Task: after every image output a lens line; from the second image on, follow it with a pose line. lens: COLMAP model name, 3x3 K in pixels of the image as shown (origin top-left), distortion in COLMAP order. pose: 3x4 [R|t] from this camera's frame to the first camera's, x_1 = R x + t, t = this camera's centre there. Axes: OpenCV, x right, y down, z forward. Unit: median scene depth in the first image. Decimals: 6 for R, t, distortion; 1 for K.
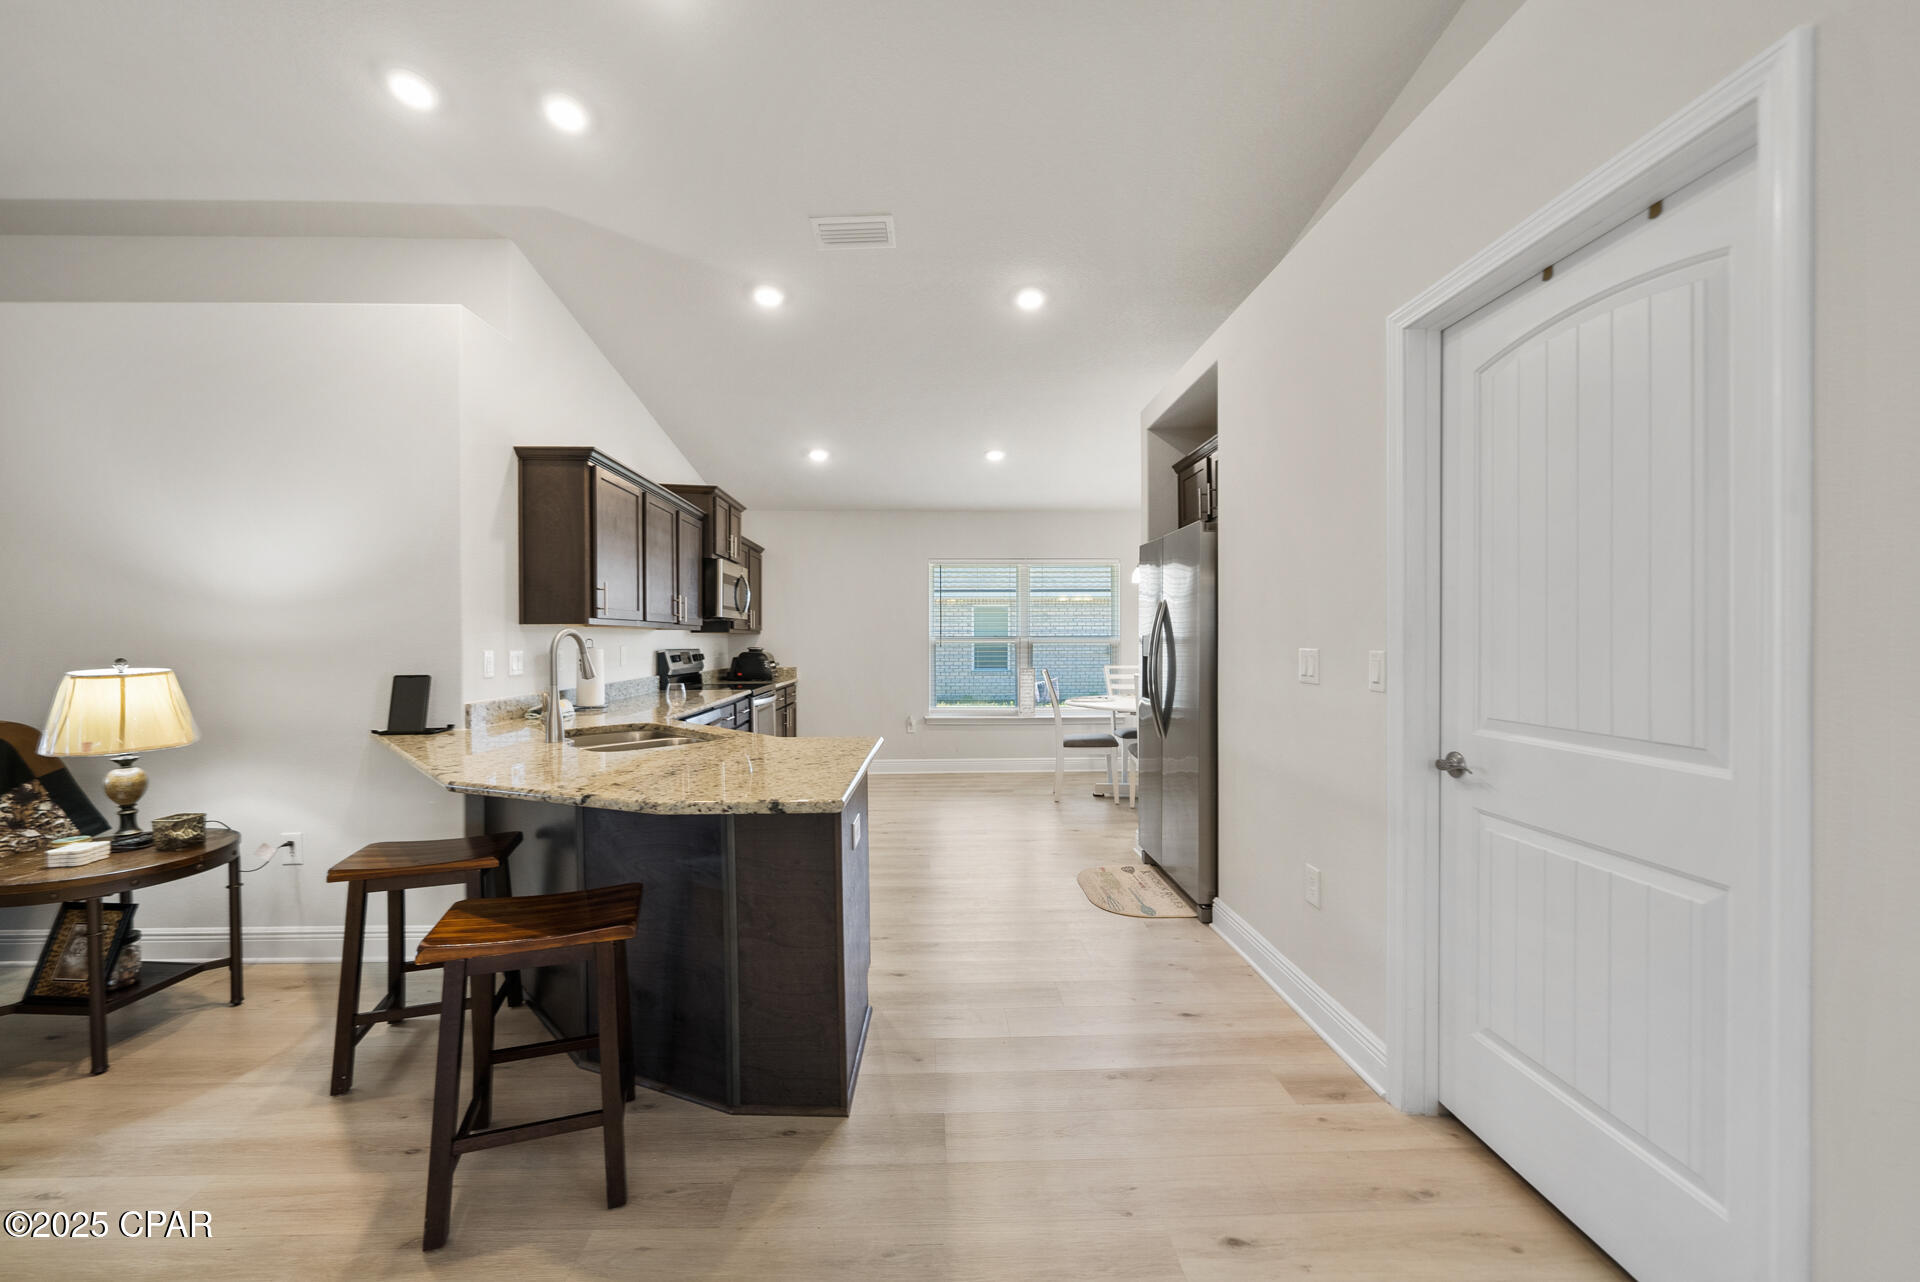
lens RADIAL K [[738.5, 0, 960.0], [0, 738.5, 641.0], [0, 0, 1]] dist [-0.001071, -0.000071]
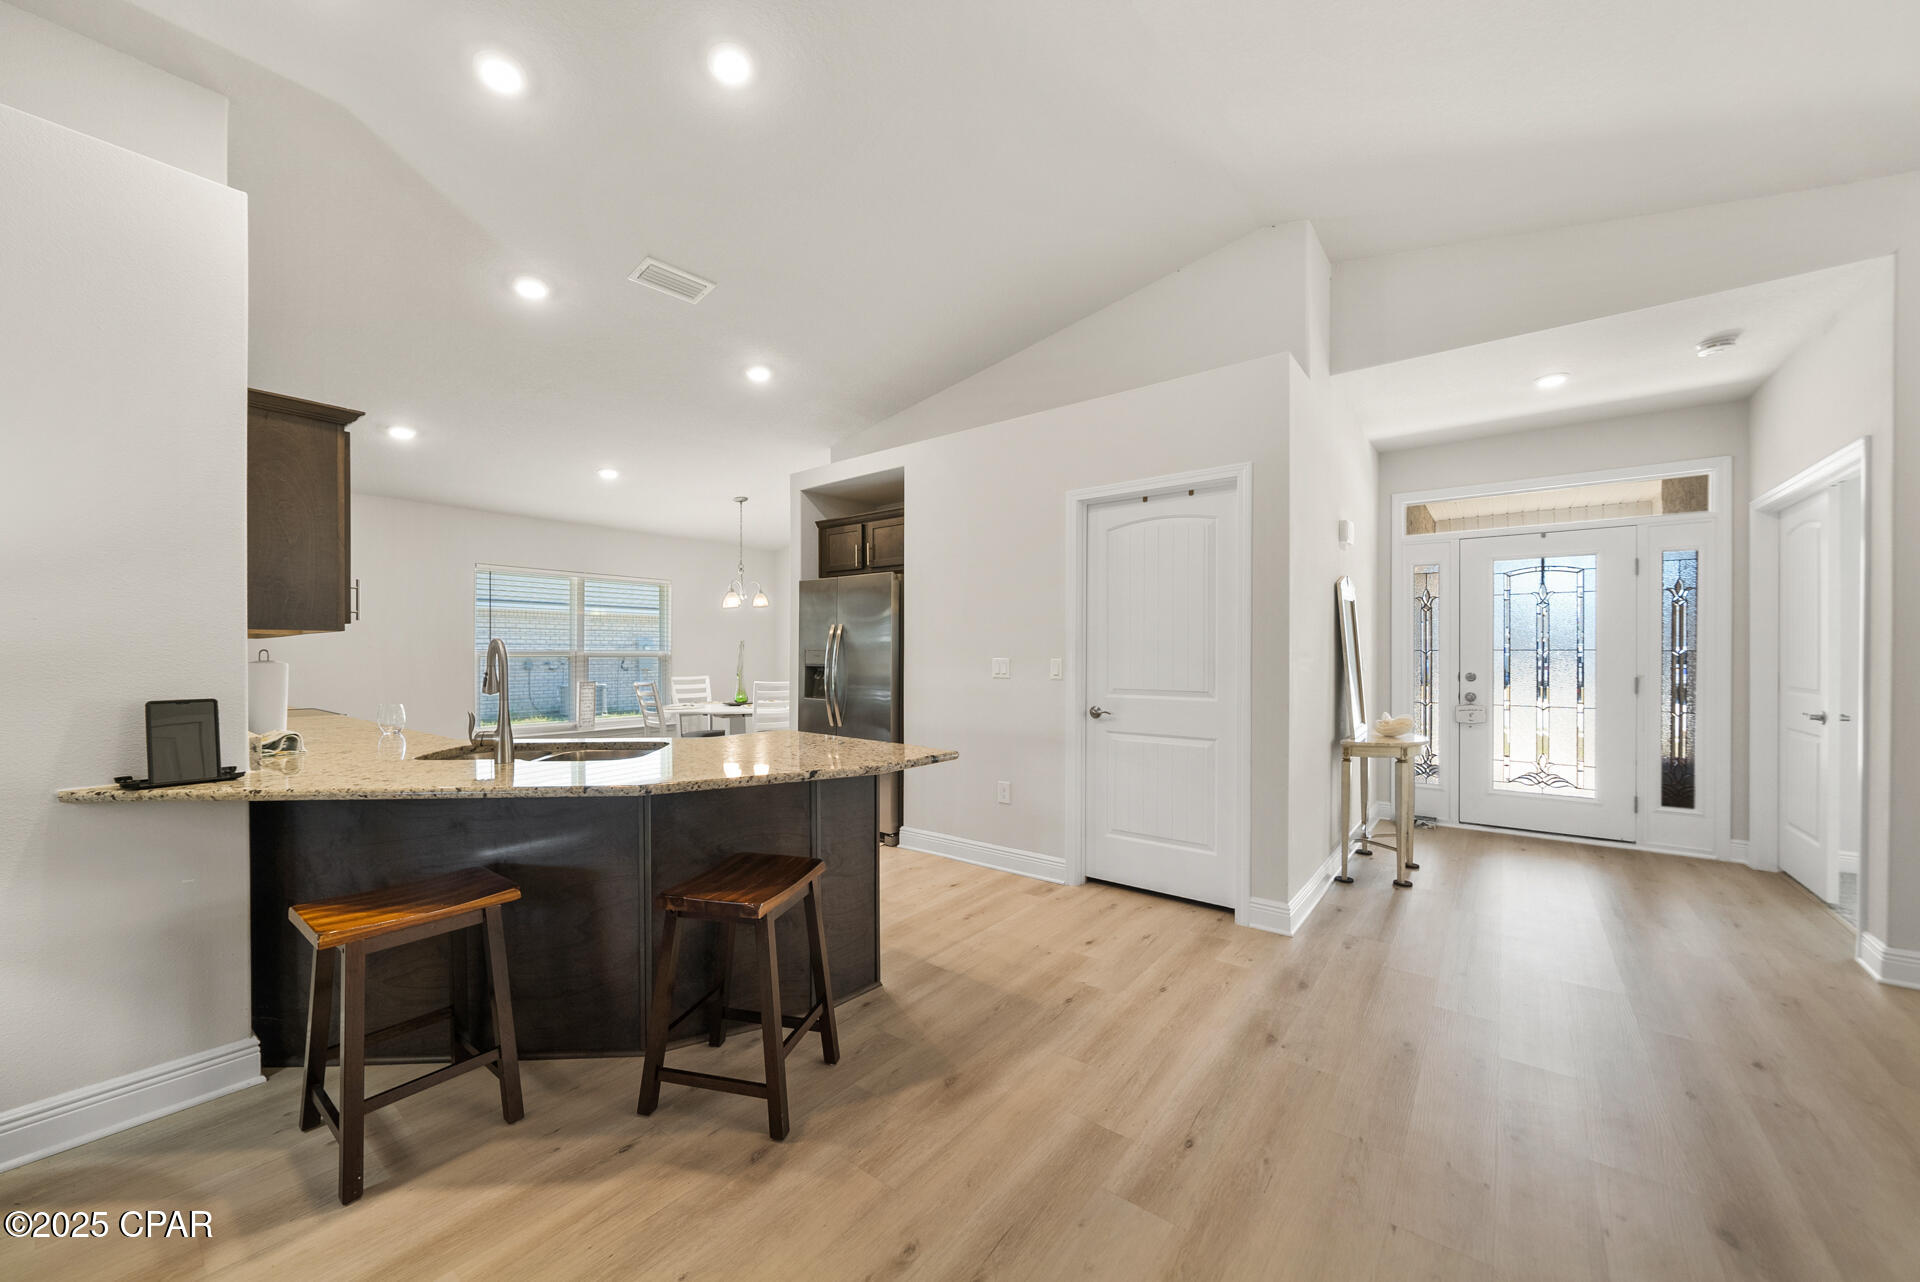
lens RADIAL K [[717.3, 0, 937.6], [0, 717.3, 657.5], [0, 0, 1]] dist [-0.002587, 0.000012]
pose [[0.640874, -0.000784, 0.767646, -1.037331], [-0.000056, 0.999999, 0.001068, 0.006506], [-0.767646, -0.000728, 0.640874, 0.024066]]
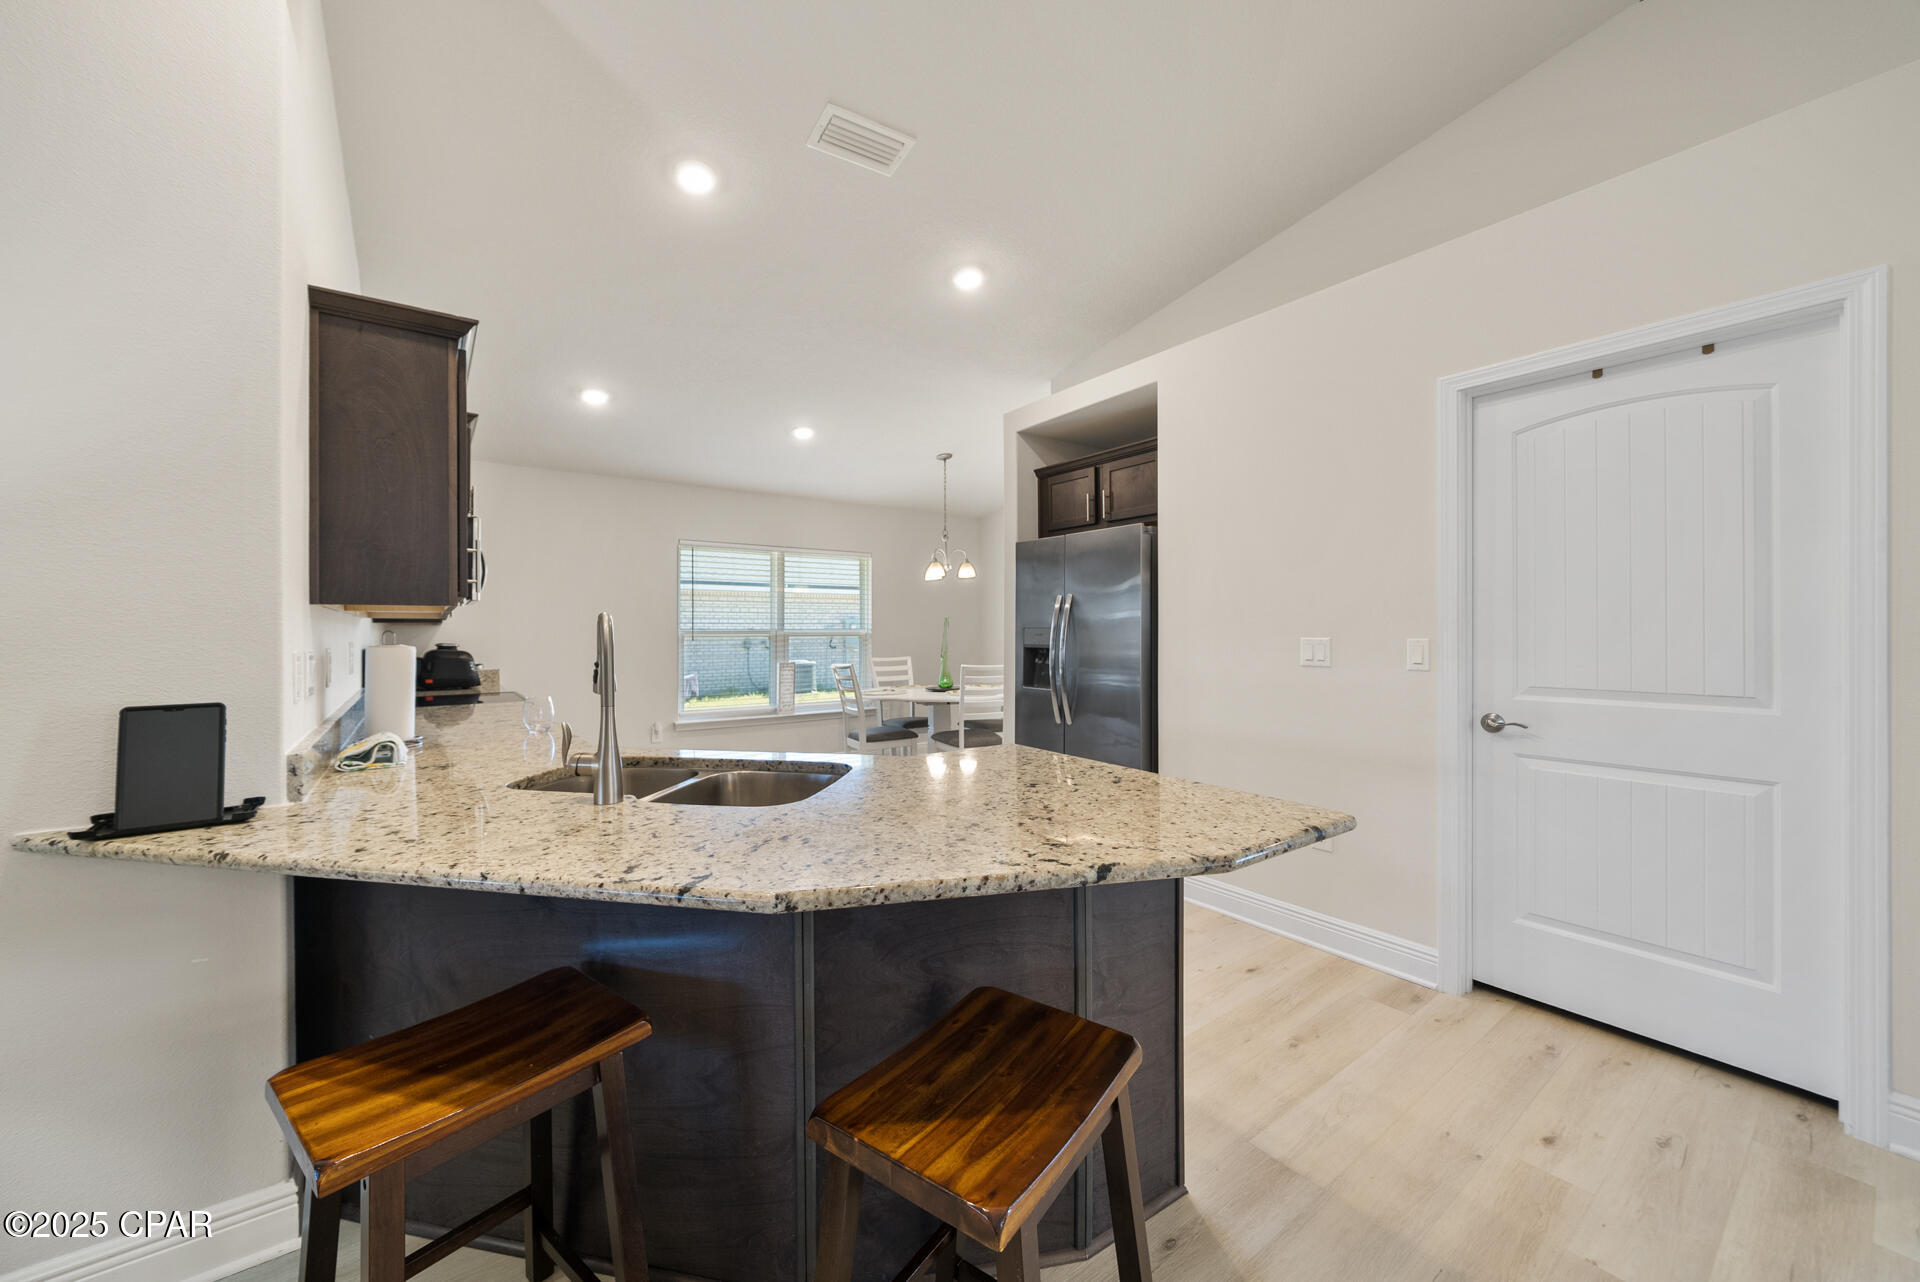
lens RADIAL K [[702.9, 0, 935.4], [0, 702.9, 630.5], [0, 0, 1]] dist [-0.002113, -0.000093]
pose [[0.825457, 0.000378, 0.564465, -0.763163], [0.003383, 0.999979, -0.005616, 0.002822], [-0.564455, 0.006545, 0.825438, 0.446102]]
